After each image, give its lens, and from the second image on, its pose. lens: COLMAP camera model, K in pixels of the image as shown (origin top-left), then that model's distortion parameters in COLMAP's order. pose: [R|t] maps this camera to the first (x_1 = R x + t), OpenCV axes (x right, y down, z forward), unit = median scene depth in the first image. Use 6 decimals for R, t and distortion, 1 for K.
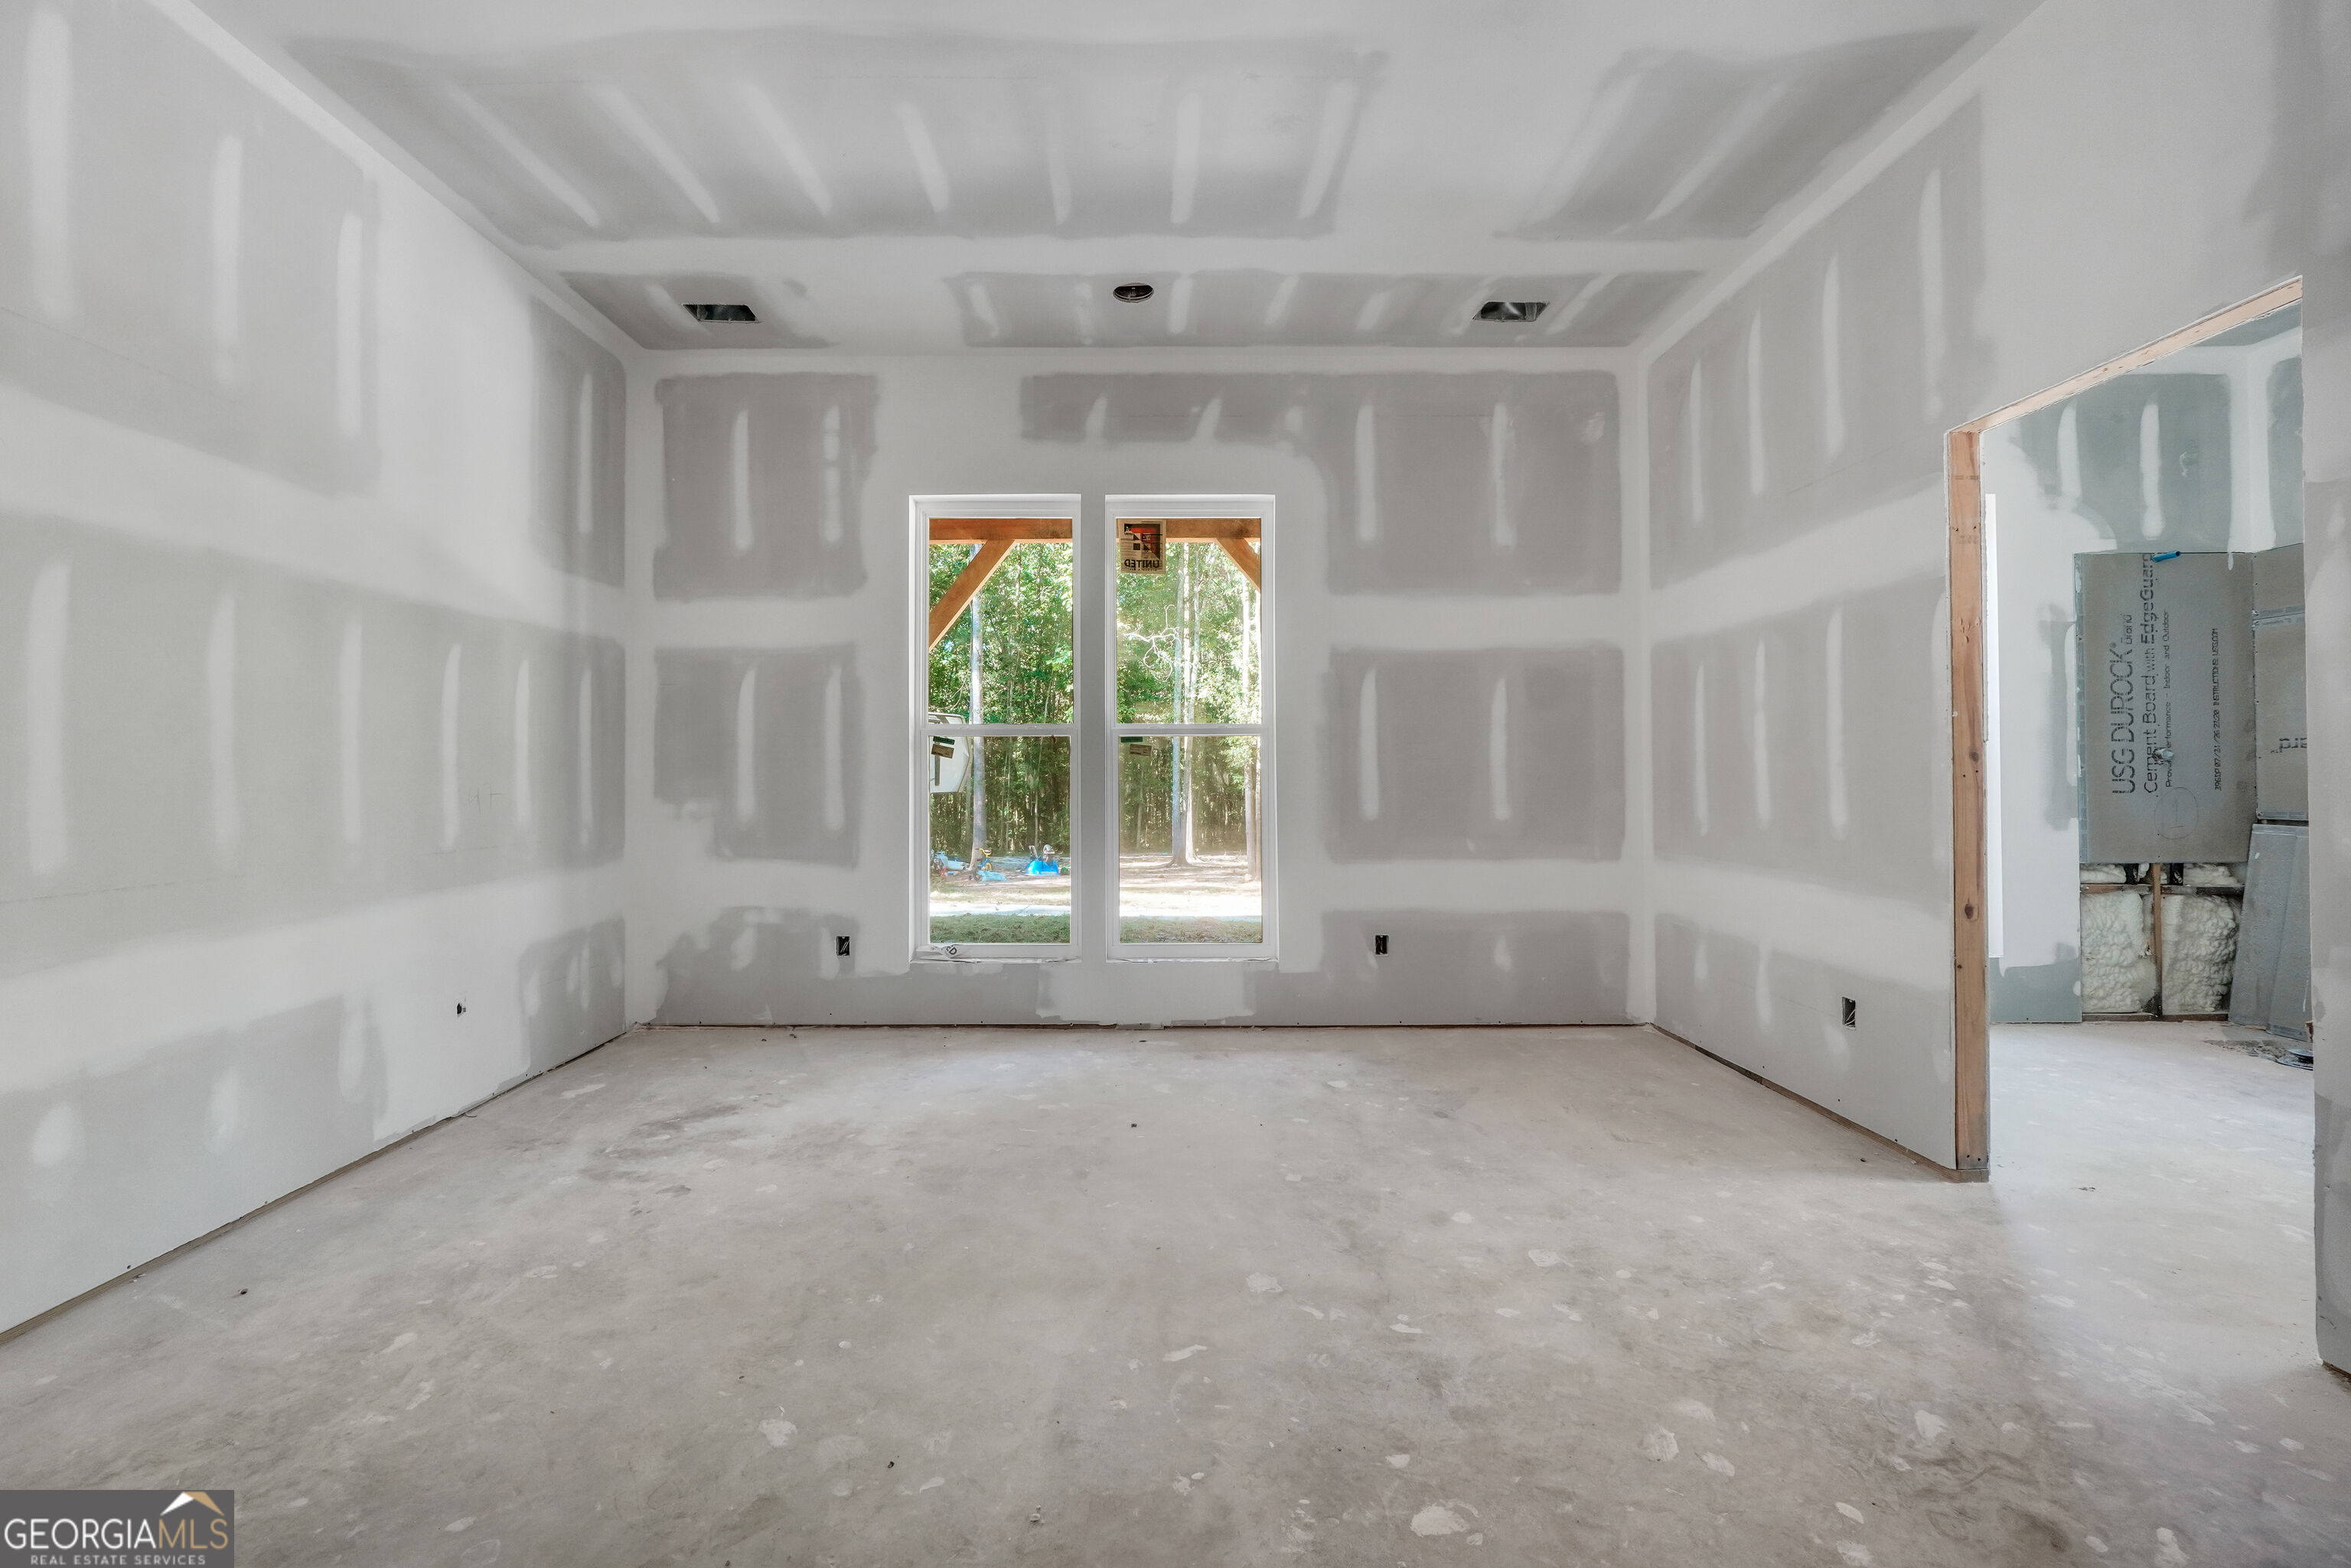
lens RADIAL K [[991.7, 0, 1146.8], [0, 991.7, 764.5], [0, 0, 1]] dist [-0.017915, 0.006350]
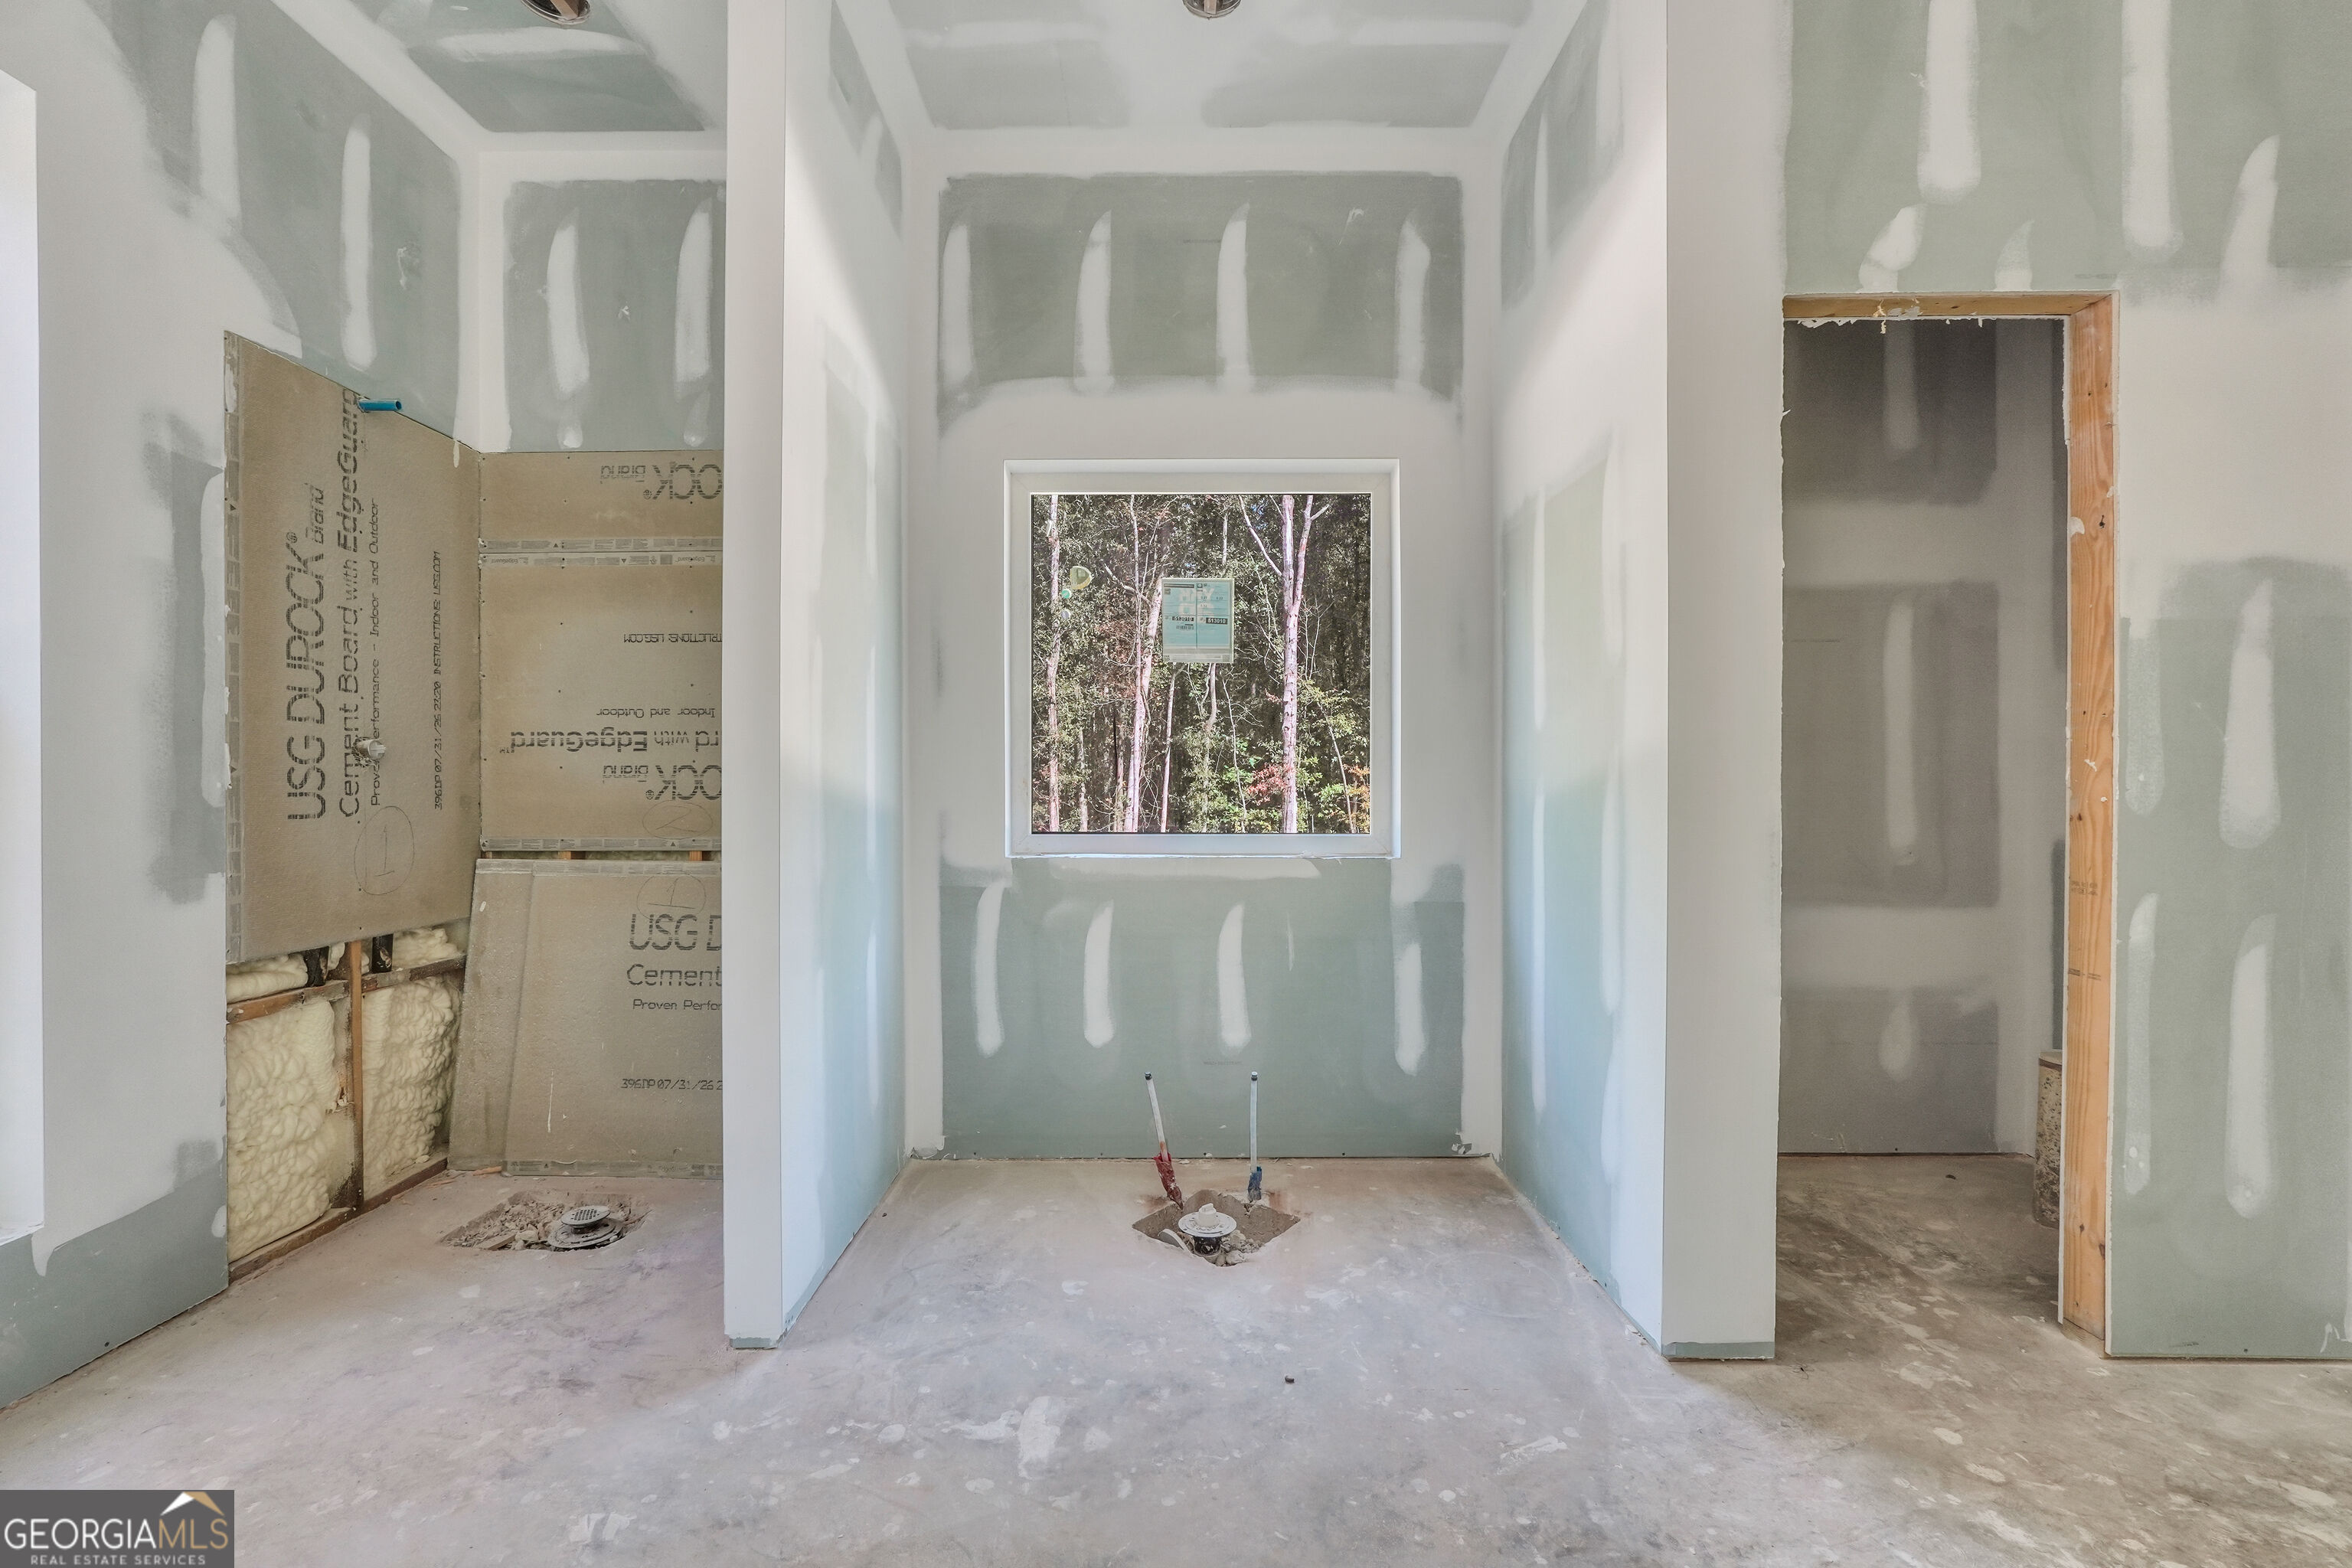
lens RADIAL K [[992.1, 0, 1170.0], [0, 992.1, 783.8], [0, 0, 1]] dist [-0.017915, 0.006350]
pose [[0.003261, 0.001014, 0.999994, 0.484219], [-0.011364, 0.999935, -0.000976, 0.005584], [-0.999930, -0.011361, 0.003272, 0.552457]]
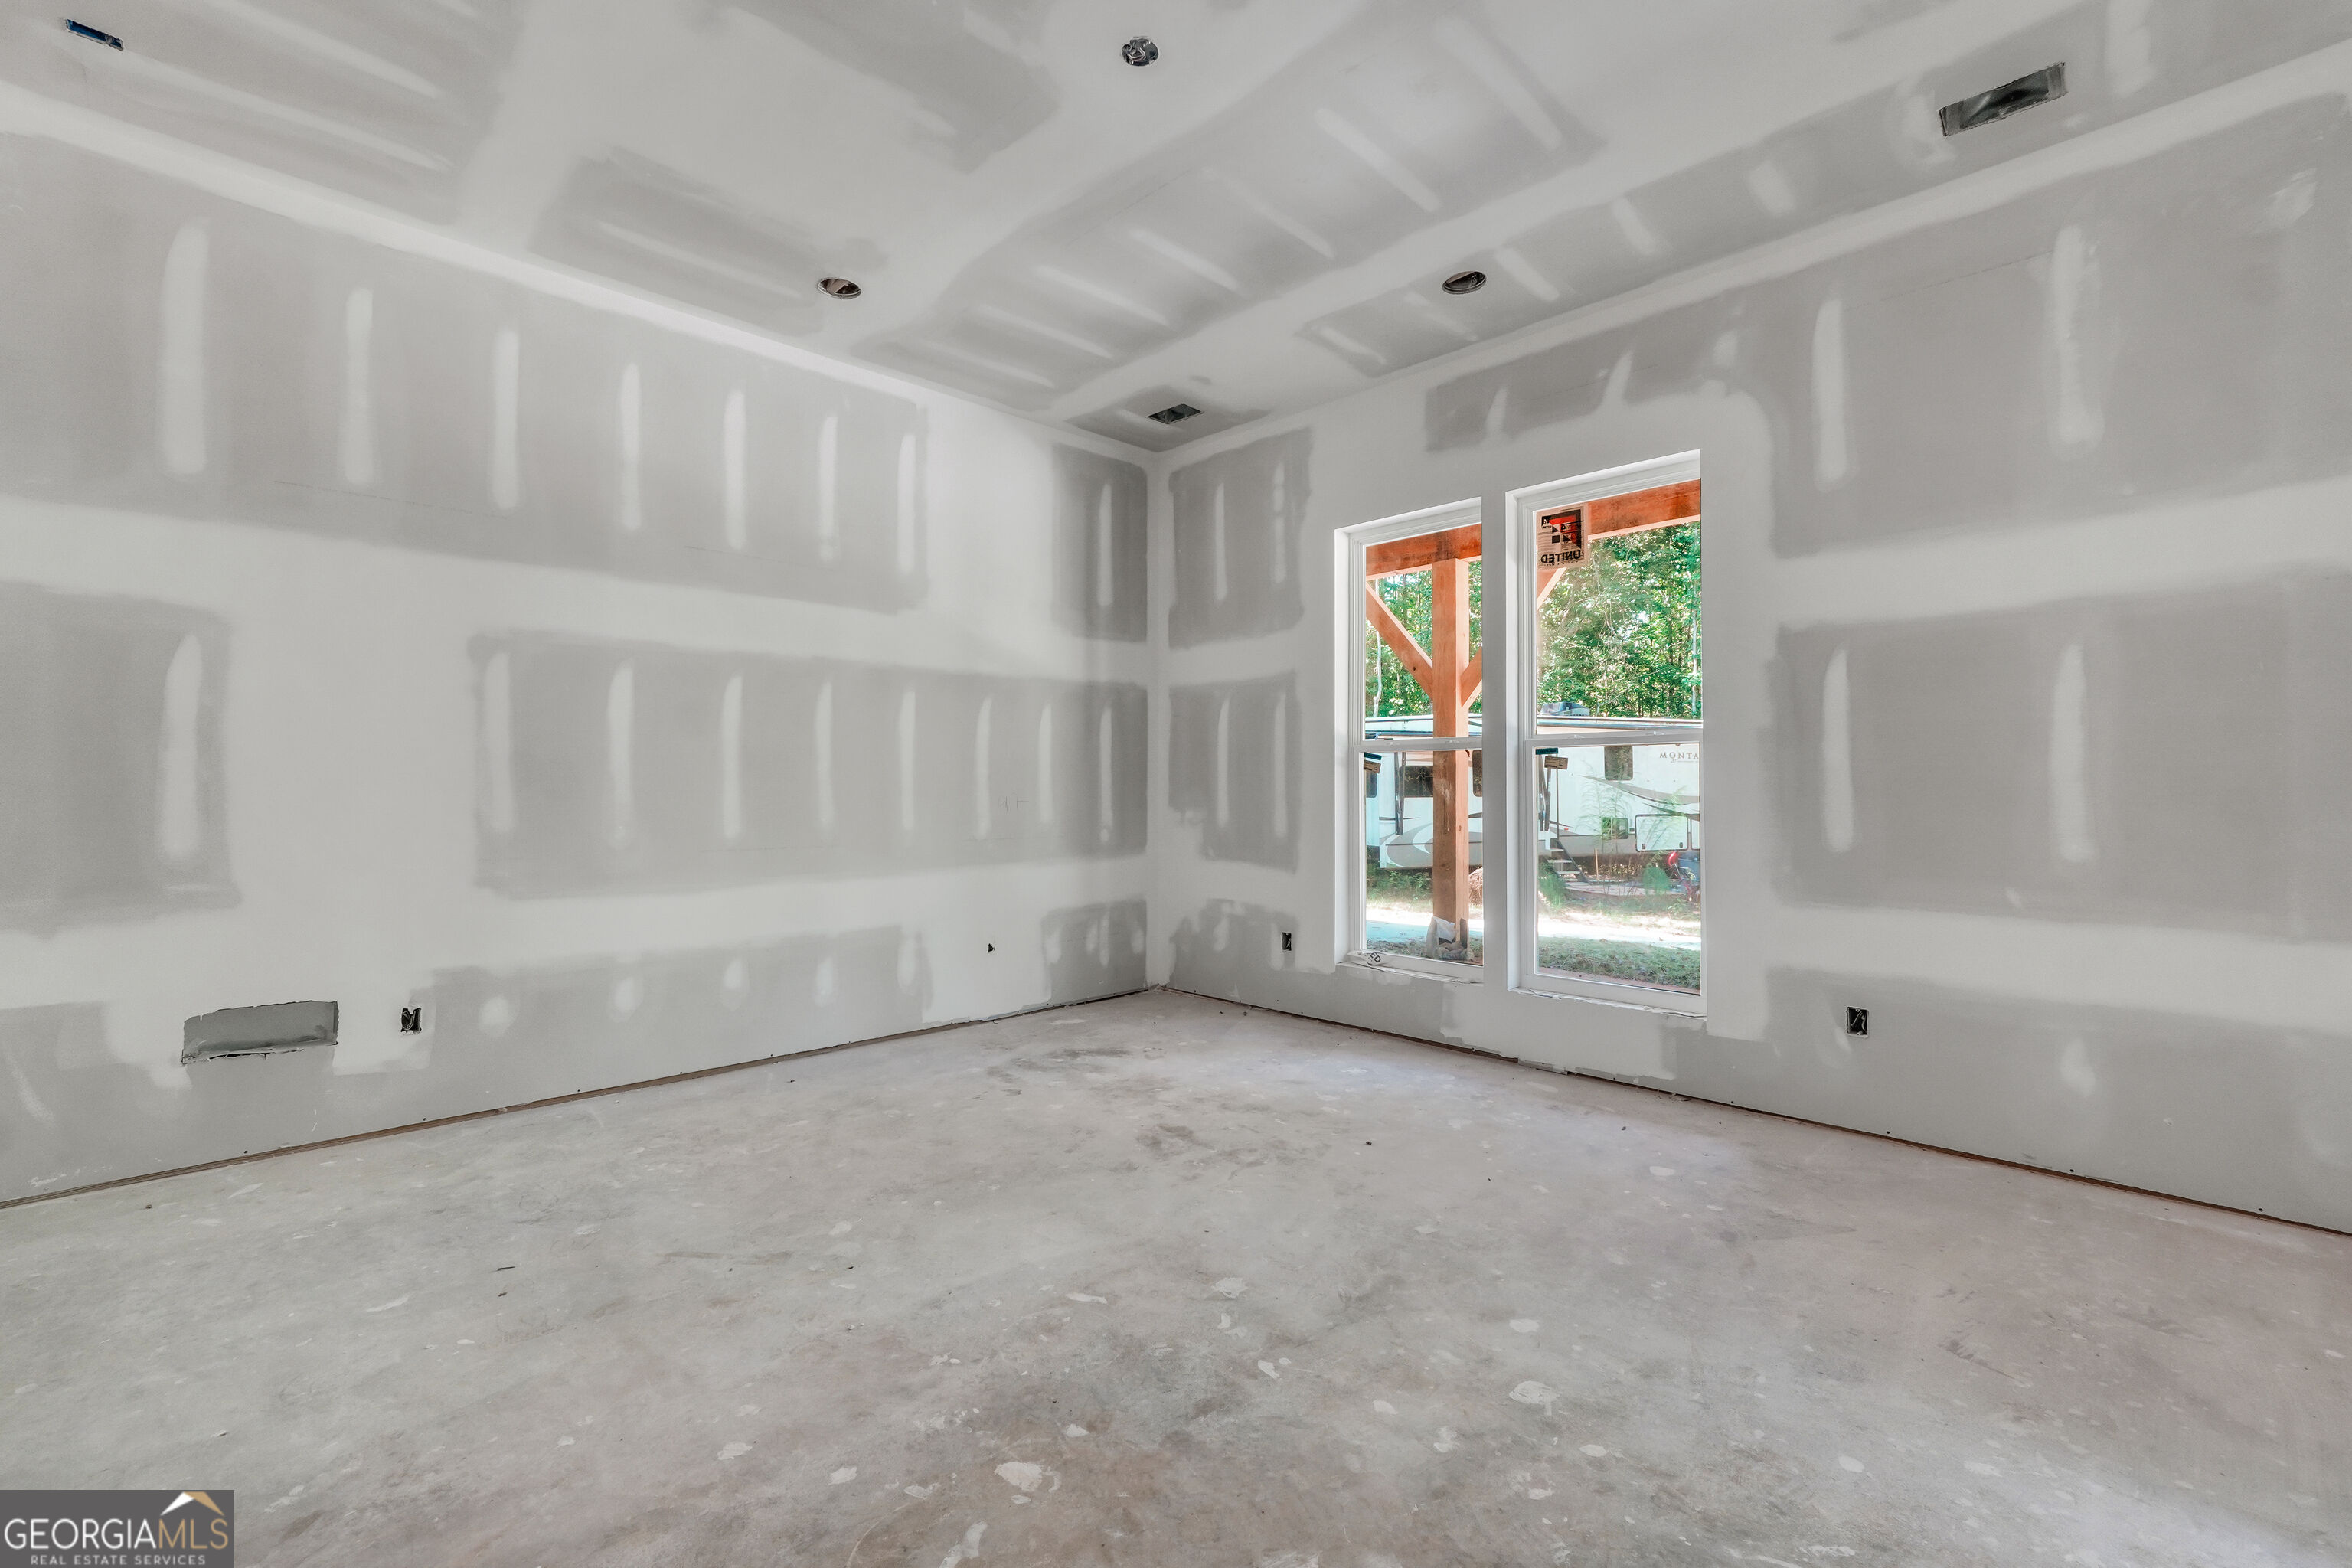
lens RADIAL K [[992.1, 0, 1163.4], [0, 992.1, 766.4], [0, 0, 1]] dist [-0.017915, 0.006350]
pose [[0.697403, -0.013015, -0.716561, 0.423586], [0.002620, 0.999875, -0.015611, 0.002264], [0.716674, 0.009009, 0.697350, 0.123266]]
